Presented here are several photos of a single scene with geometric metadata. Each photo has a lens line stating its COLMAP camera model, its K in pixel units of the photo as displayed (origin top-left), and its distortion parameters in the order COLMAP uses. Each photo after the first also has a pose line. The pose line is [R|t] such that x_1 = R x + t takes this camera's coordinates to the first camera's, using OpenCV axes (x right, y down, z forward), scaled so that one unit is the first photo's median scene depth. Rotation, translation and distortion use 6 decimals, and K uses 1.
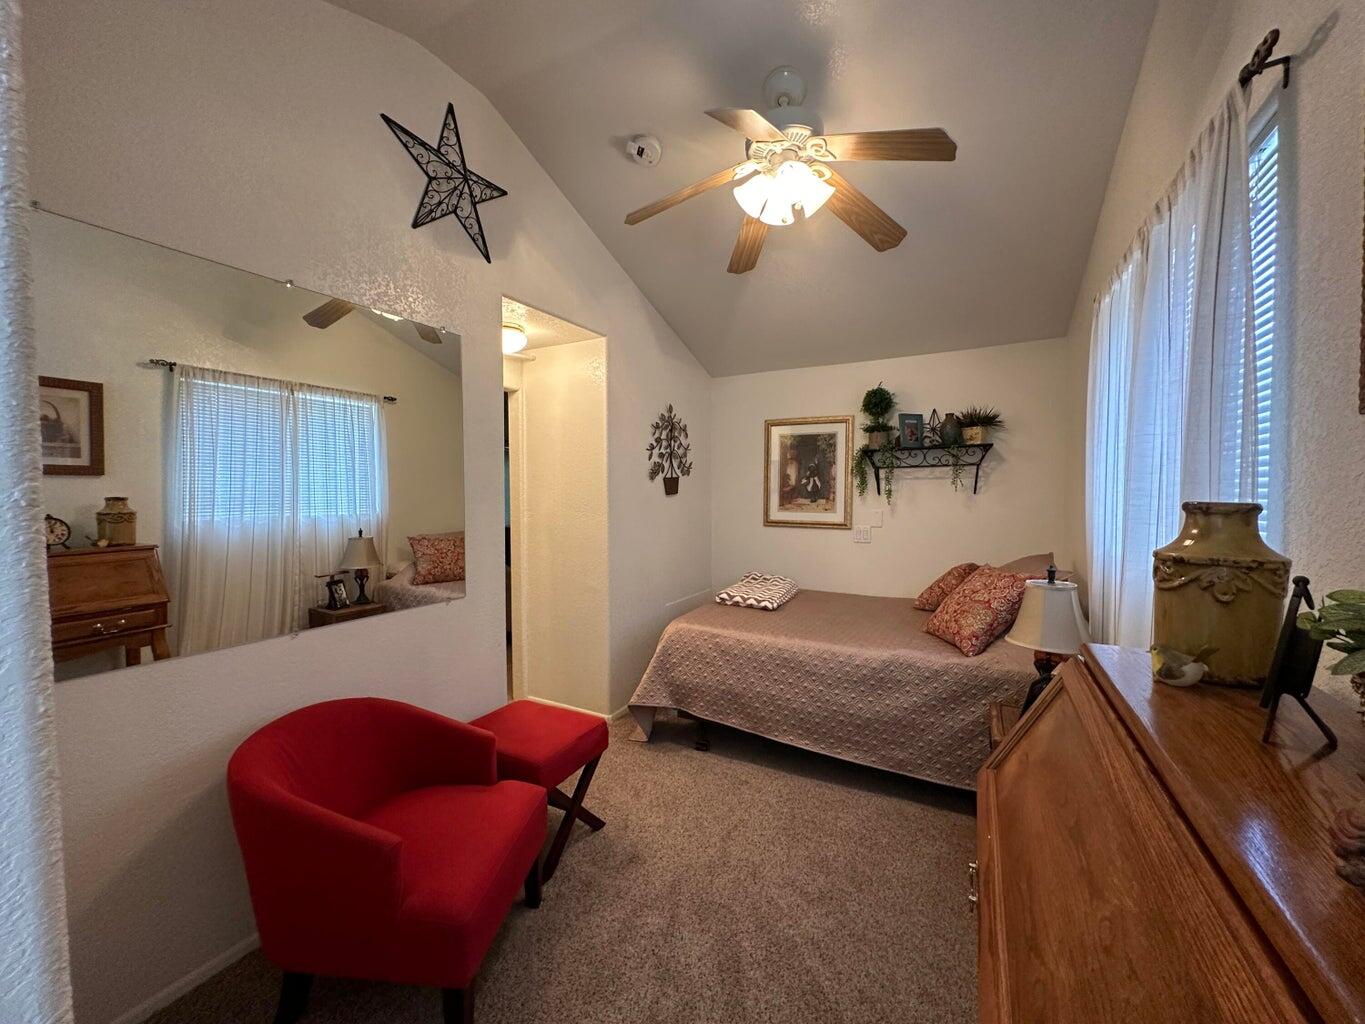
lens RADIAL K [[545.3, 0, 679.6], [0, 545.3, 508.5], [0, 0, 1]] dist [-0.001788, -0.000105]
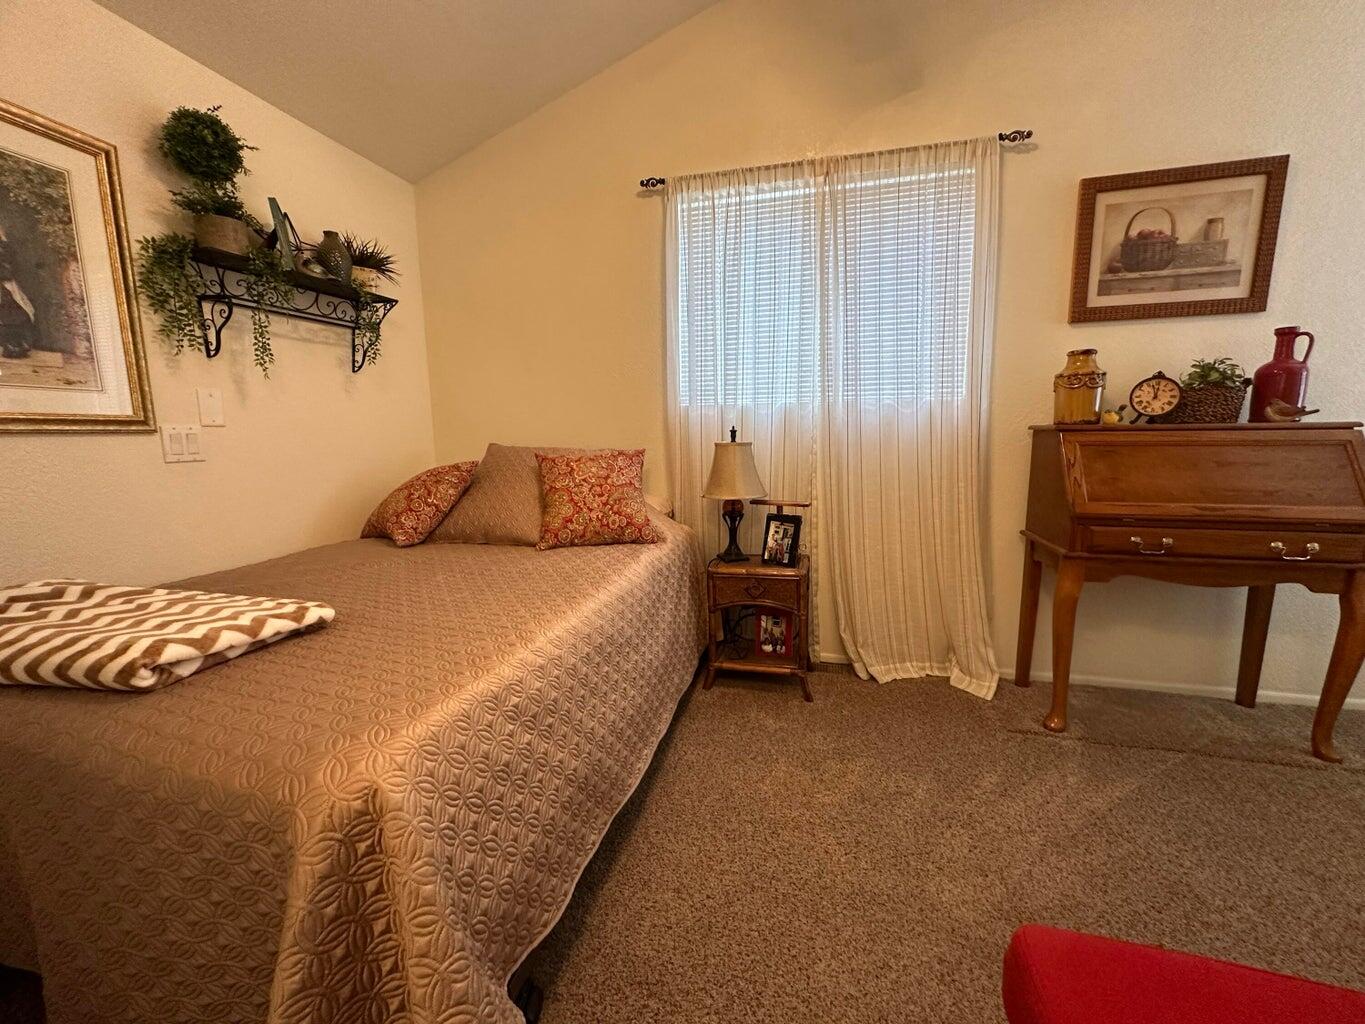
lens RADIAL K [[545.3, 0, 677.2], [0, 545.3, 512.5], [0, 0, 1]] dist [-0.001788, -0.000105]
pose [[-0.231845, -0.141953, 0.962339, -0.214532], [0.045500, 0.986630, 0.156498, 0.055174], [-0.971688, 0.080070, -0.222287, 0.752065]]
